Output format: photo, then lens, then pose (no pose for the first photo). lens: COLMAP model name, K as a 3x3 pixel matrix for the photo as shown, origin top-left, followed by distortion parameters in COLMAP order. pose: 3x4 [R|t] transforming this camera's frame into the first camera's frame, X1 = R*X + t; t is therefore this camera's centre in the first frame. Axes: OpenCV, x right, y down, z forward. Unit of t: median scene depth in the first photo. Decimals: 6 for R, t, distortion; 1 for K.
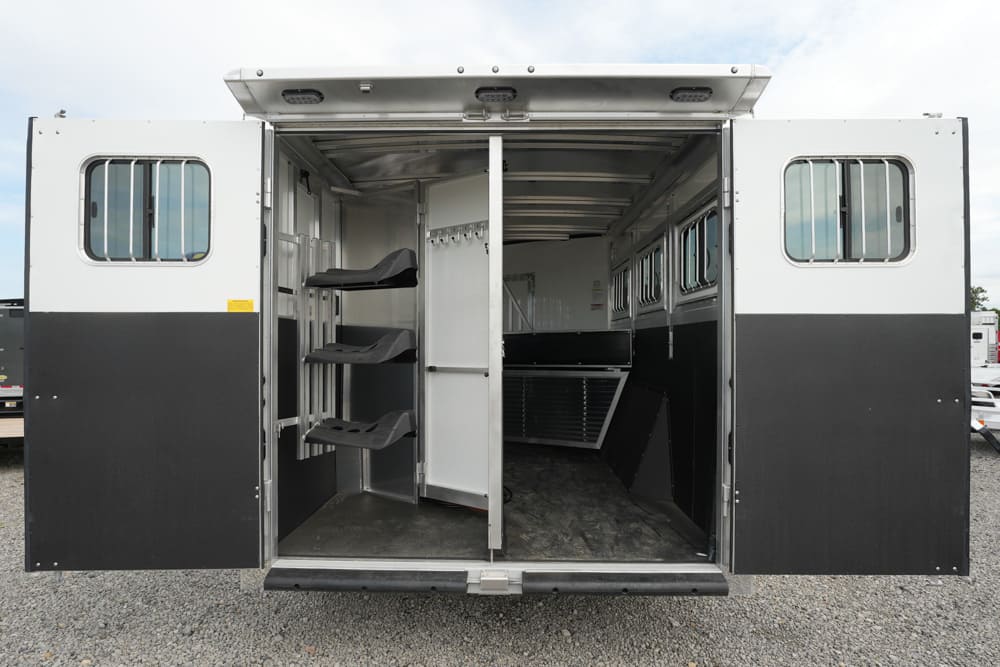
lens RADIAL K [[451.3, 0, 498.3], [0, 451.3, 336.4], [0, 0, 1]] dist [-0.022614, 0.000539]
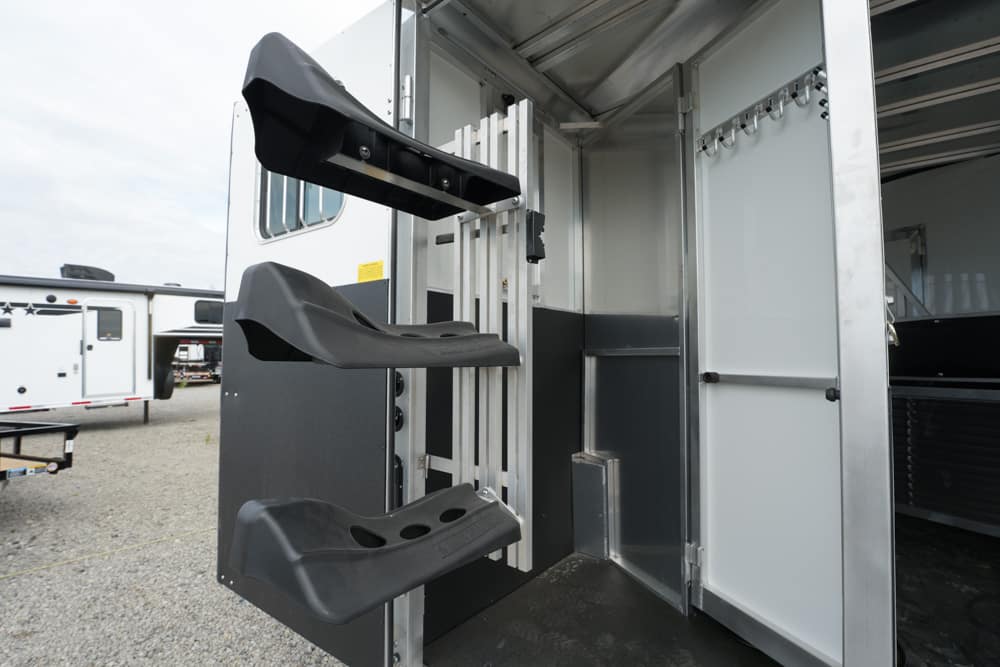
lens RADIAL K [[451.3, 0, 498.3], [0, 451.3, 336.4], [0, 0, 1]] dist [-0.022614, 0.000539]
pose [[0.784568, -0.027096, -0.619450, -0.010153], [0.014327, 0.999570, -0.025578, 0.032261], [0.619877, 0.011193, 0.784619, 0.411872]]
